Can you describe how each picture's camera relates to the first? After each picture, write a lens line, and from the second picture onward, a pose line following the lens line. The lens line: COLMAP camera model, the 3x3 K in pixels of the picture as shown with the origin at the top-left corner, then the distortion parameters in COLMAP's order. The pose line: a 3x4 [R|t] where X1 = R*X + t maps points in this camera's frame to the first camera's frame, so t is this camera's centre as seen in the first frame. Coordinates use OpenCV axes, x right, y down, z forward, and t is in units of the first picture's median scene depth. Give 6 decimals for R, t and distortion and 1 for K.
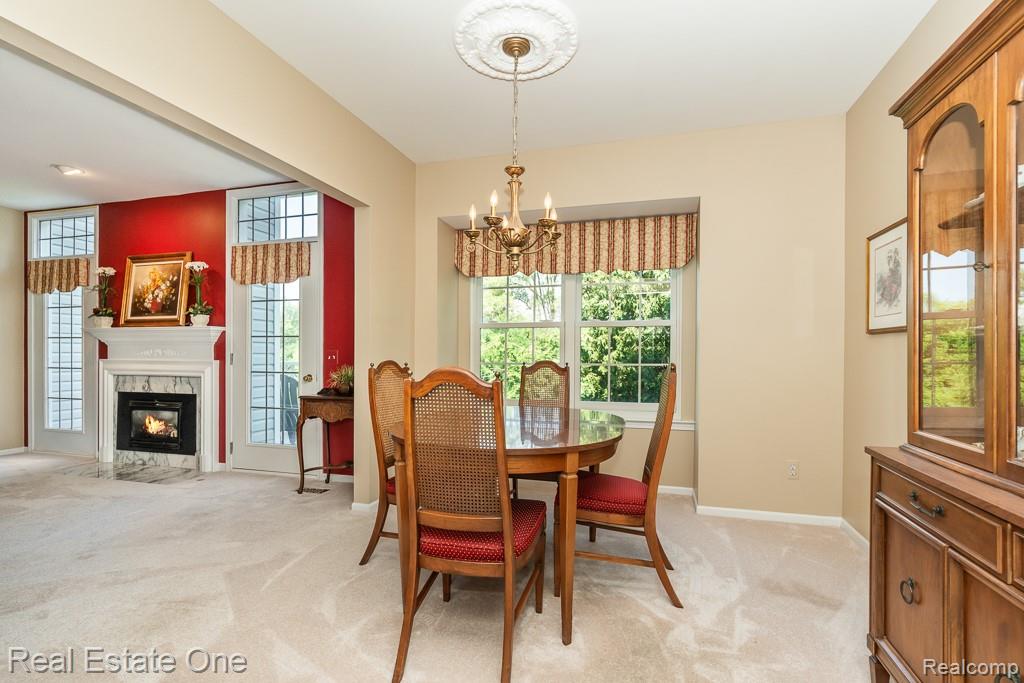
lens RADIAL K [[474.3, 0, 524.6], [0, 474.3, 354.7], [0, 0, 1]] dist [-0.003762, 0.000933]
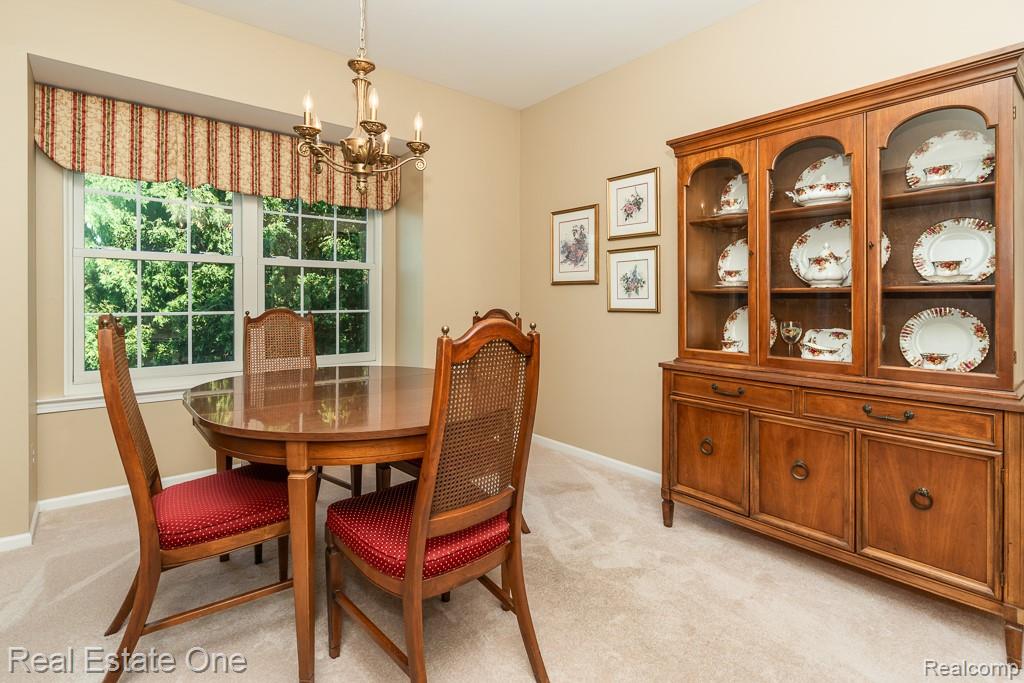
lens RADIAL K [[499.5, 0, 513.5], [0, 499.5, 301.5], [0, 0, 1]] dist [0.000466, -0.001349]
pose [[0.560880, -0.005480, 0.827879, -0.293032], [0.000065, 0.999978, 0.006575, -0.003534], [-0.827897, -0.003633, 0.560869, 0.175311]]
